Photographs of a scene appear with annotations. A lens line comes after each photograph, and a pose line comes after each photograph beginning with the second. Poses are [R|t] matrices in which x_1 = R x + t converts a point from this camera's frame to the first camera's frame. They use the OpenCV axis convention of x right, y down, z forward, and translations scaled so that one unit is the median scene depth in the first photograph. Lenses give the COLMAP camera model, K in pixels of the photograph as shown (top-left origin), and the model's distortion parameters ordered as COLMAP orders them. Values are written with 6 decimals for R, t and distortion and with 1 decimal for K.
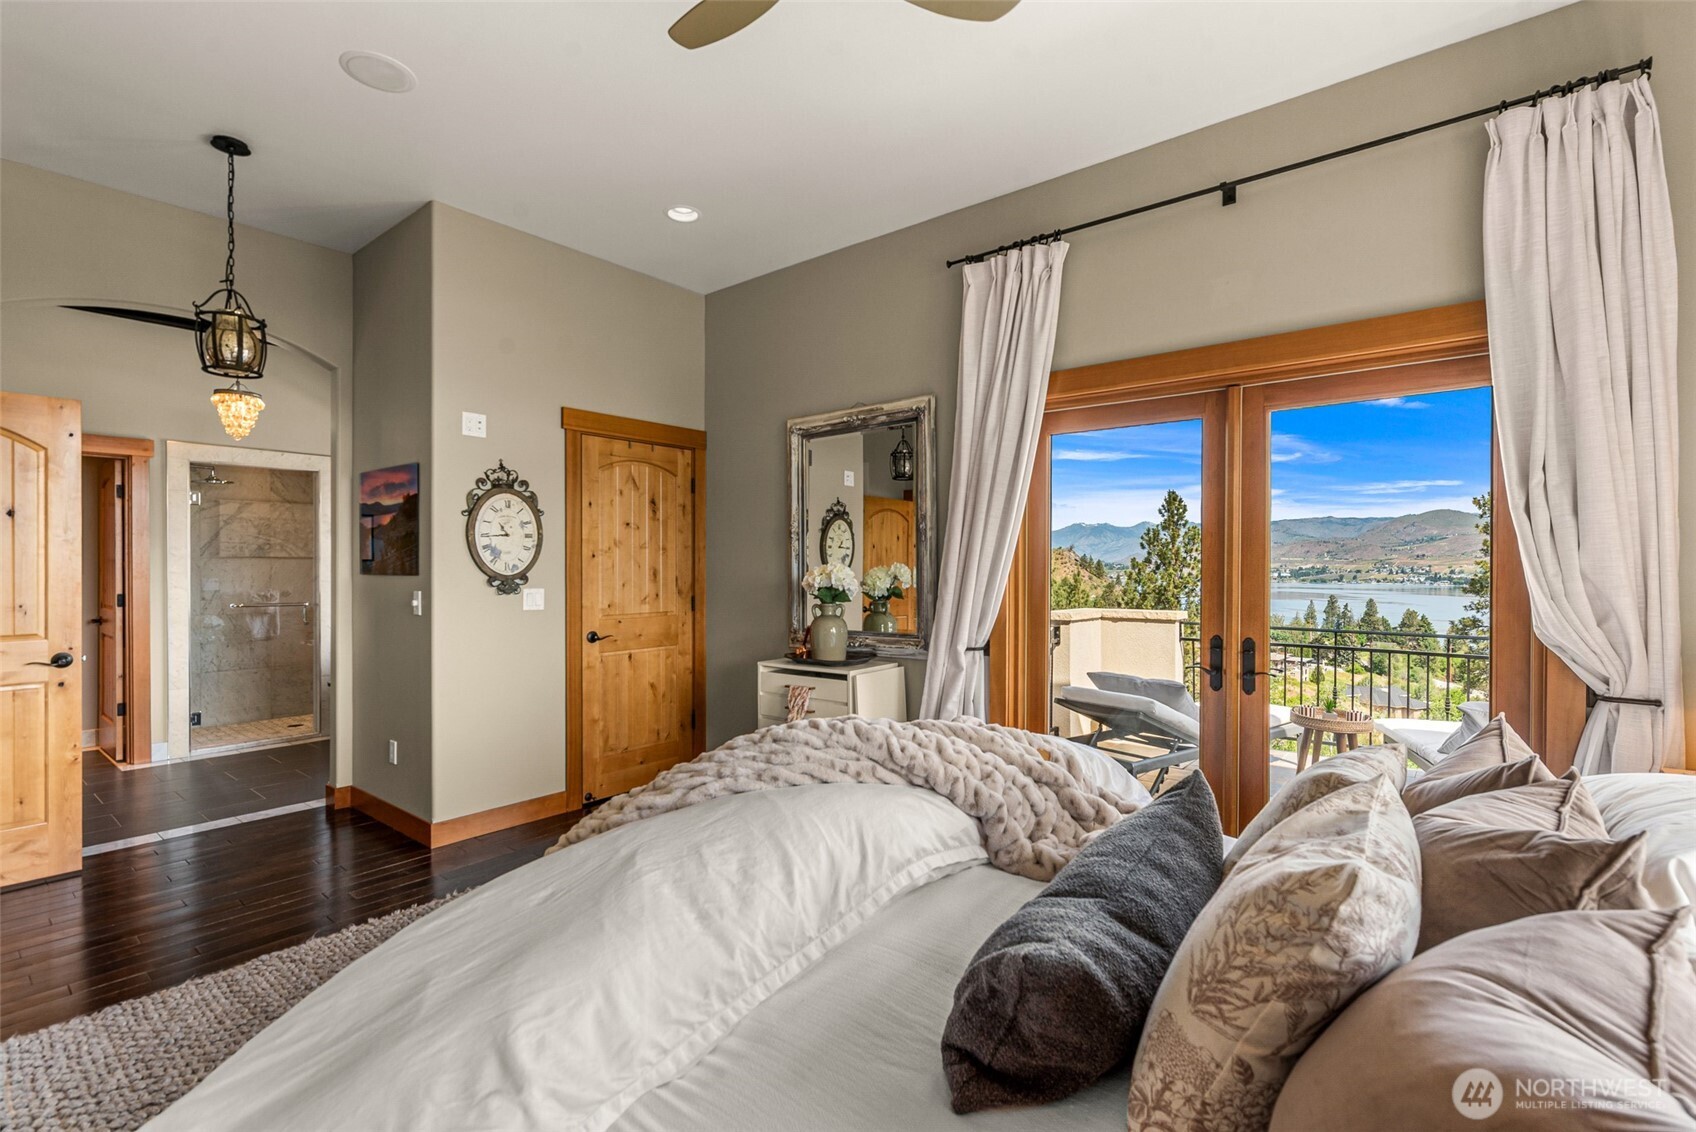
lens RADIAL K [[768.4, 0, 862.9], [0, 768.4, 571.4], [0, 0, 1]] dist [-0.000431, -0.000065]
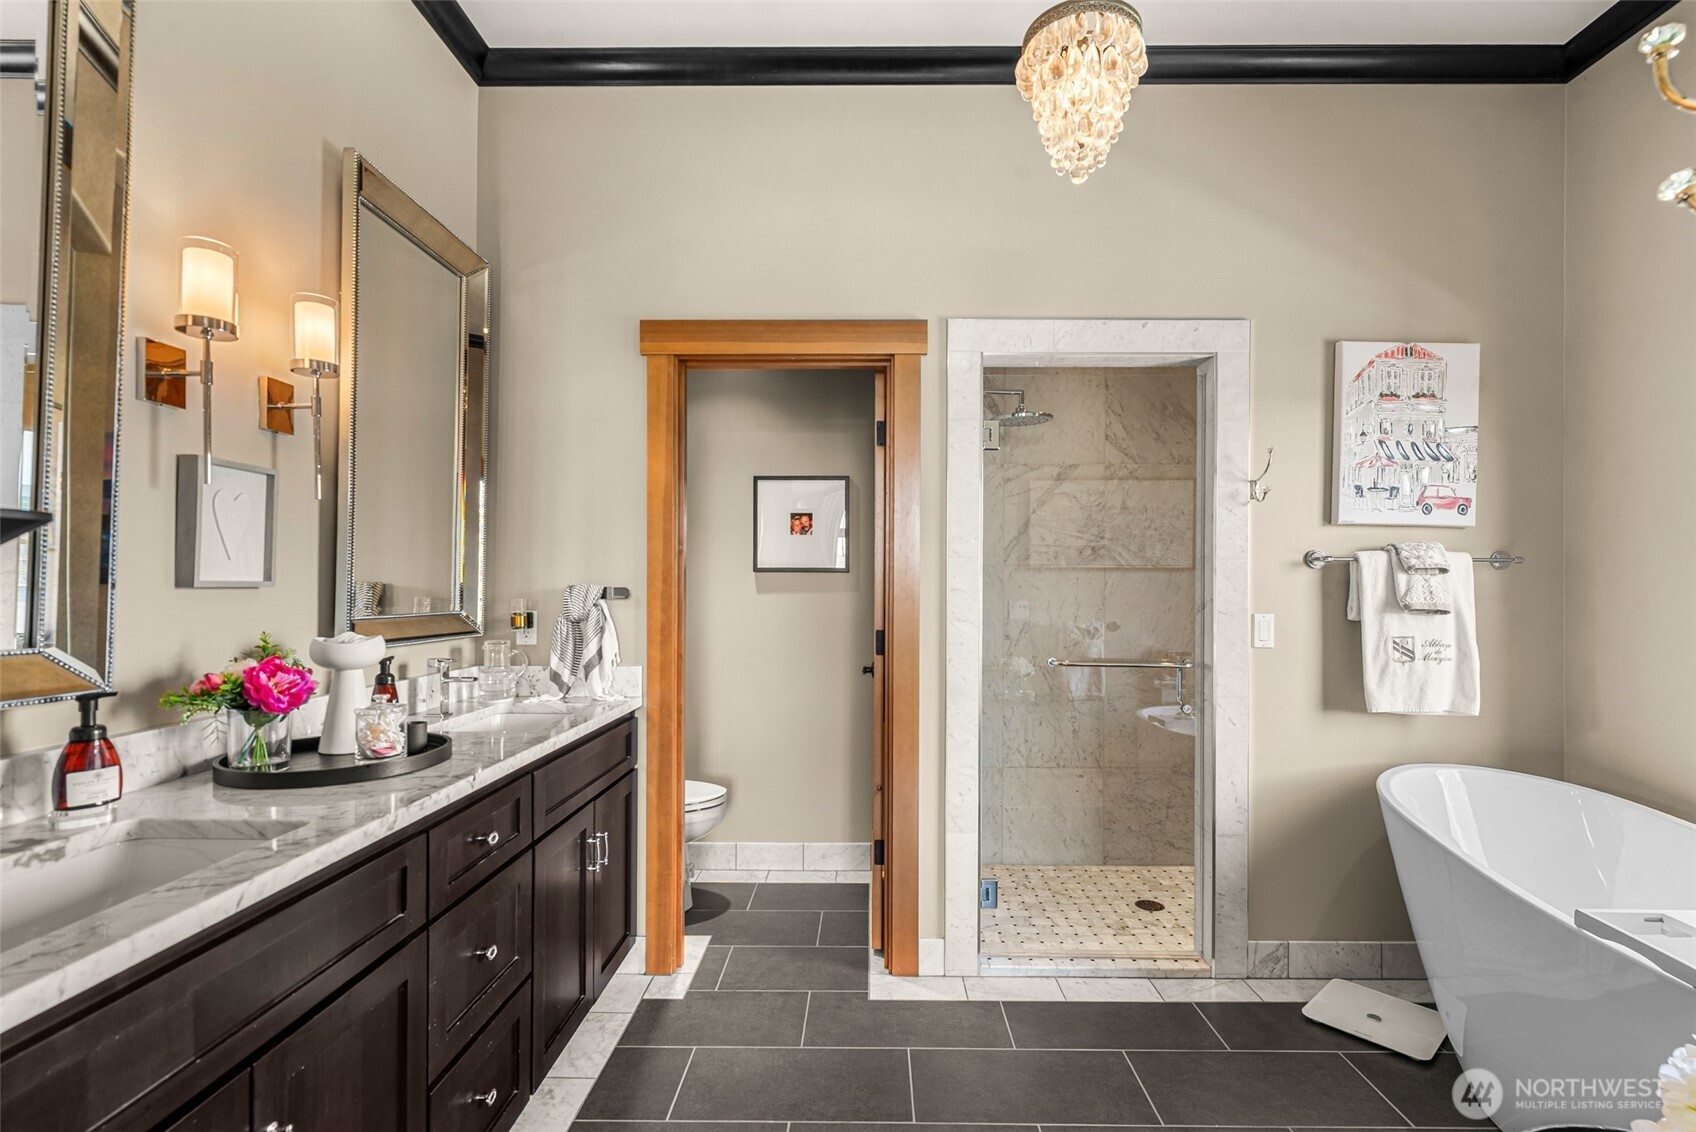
lens RADIAL K [[745.0, 0, 854.6], [0, 745.0, 575.5], [0, 0, 1]] dist [0.004083, -0.000937]
pose [[0.599849, -0.009230, -0.800060, -0.473587], [-0.013816, 0.999665, -0.021892, 0.003453], [0.799994, 0.024185, 0.599520, 0.564753]]
